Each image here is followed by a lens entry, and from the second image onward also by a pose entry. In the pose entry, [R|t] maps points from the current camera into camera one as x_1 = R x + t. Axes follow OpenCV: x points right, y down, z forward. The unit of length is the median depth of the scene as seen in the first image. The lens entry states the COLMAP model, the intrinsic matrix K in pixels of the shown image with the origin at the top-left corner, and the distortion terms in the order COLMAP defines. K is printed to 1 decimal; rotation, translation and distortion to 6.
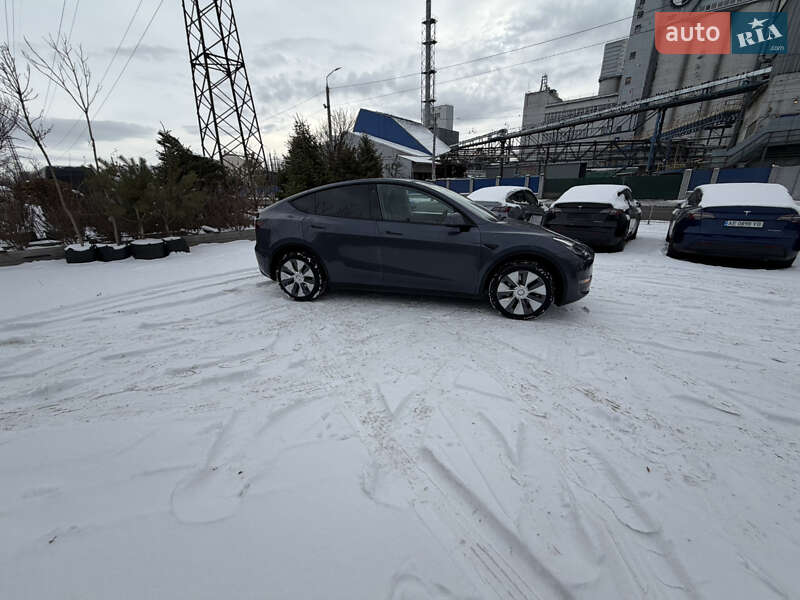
lens RADIAL K [[317.7, 0, 397.4], [0, 317.7, 299.8], [0, 0, 1]] dist [-0.001184, 0.000119]
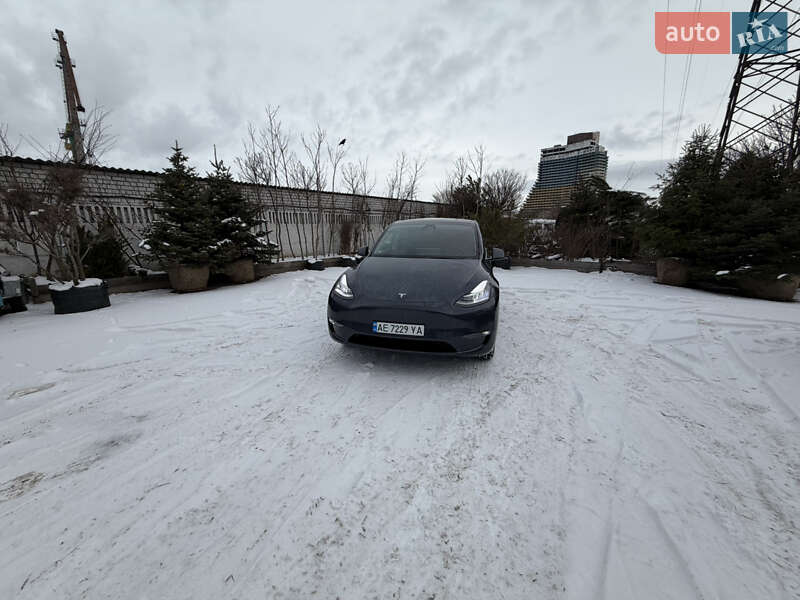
lens RADIAL K [[317.7, 0, 397.4], [0, 317.7, 299.8], [0, 0, 1]] dist [-0.001184, 0.000119]
pose [[0.014005, 0.230689, -0.972927, 0.656317], [-0.313243, 0.925055, 0.214829, -0.169436], [0.949570, 0.301754, 0.085217, 0.467178]]
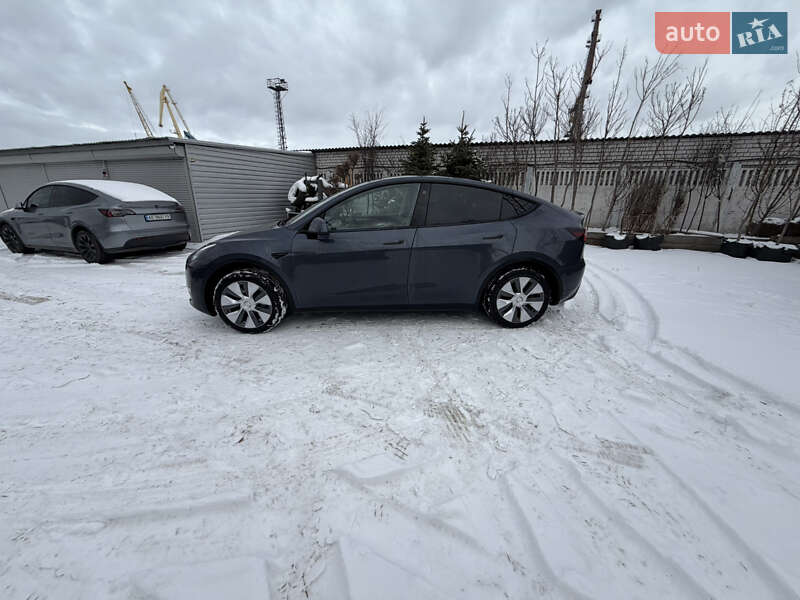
lens RADIAL K [[314.4, 0, 397.6], [0, 314.4, 306.4], [0, 0, 1]] dist [-0.000968, -0.000402]
pose [[-0.949479, 0.110760, -0.293634, 0.170928], [-0.098845, 0.782484, 0.614775, -0.338146], [0.297857, 0.612741, -0.732004, 0.992656]]
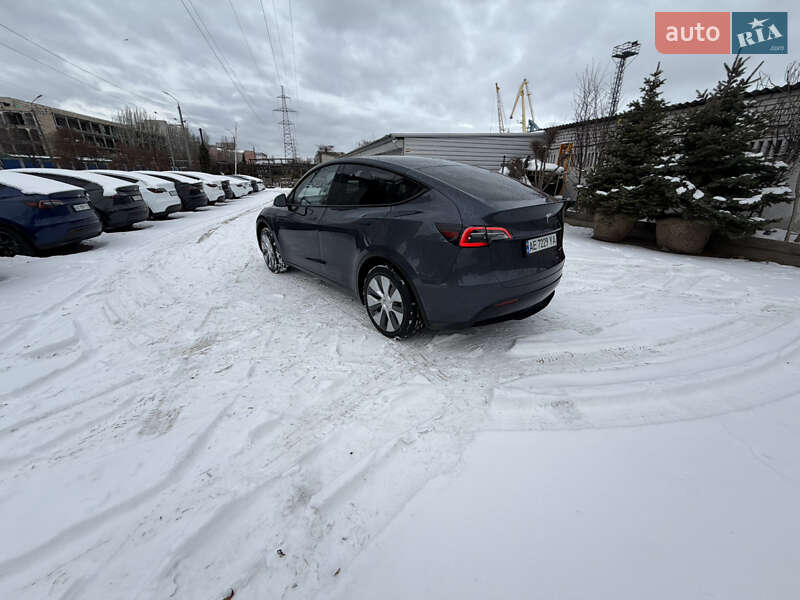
lens RADIAL K [[314.4, 0, 397.6], [0, 314.4, 306.4], [0, 0, 1]] dist [-0.000968, -0.000402]
pose [[-0.830076, -0.207663, 0.517542, -0.294937], [0.185316, 0.772610, 0.607233, -0.311254], [-0.525958, 0.599958, -0.602842, 0.935692]]
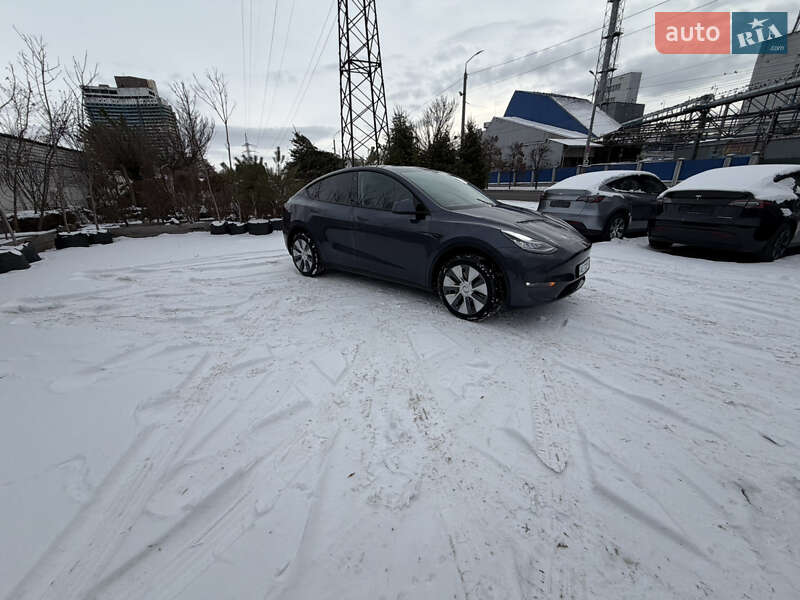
lens RADIAL K [[317.7, 0, 397.4], [0, 317.7, 299.8], [0, 0, 1]] dist [-0.001184, 0.000119]
pose [[0.904787, 0.137824, -0.402945, 0.255534], [-0.125869, 0.990457, 0.056145, -0.008958], [0.406838, -0.000081, 0.913500, 0.043240]]
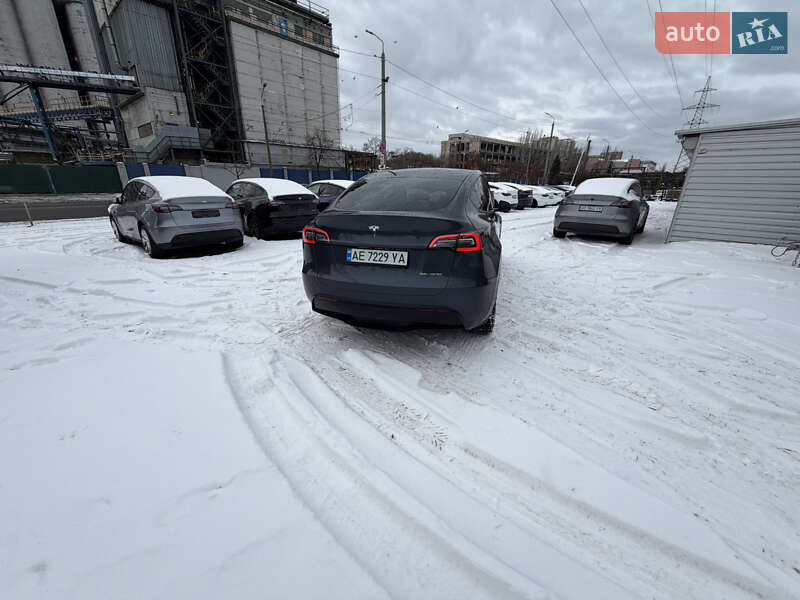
lens RADIAL K [[317.7, 0, 397.4], [0, 317.7, 299.8], [0, 0, 1]] dist [-0.001184, 0.000119]
pose [[0.031250, -0.334194, 0.941986, -0.538256], [0.315837, 0.897459, 0.307920, -0.194665], [-0.948299, 0.287892, 0.133596, 0.588298]]
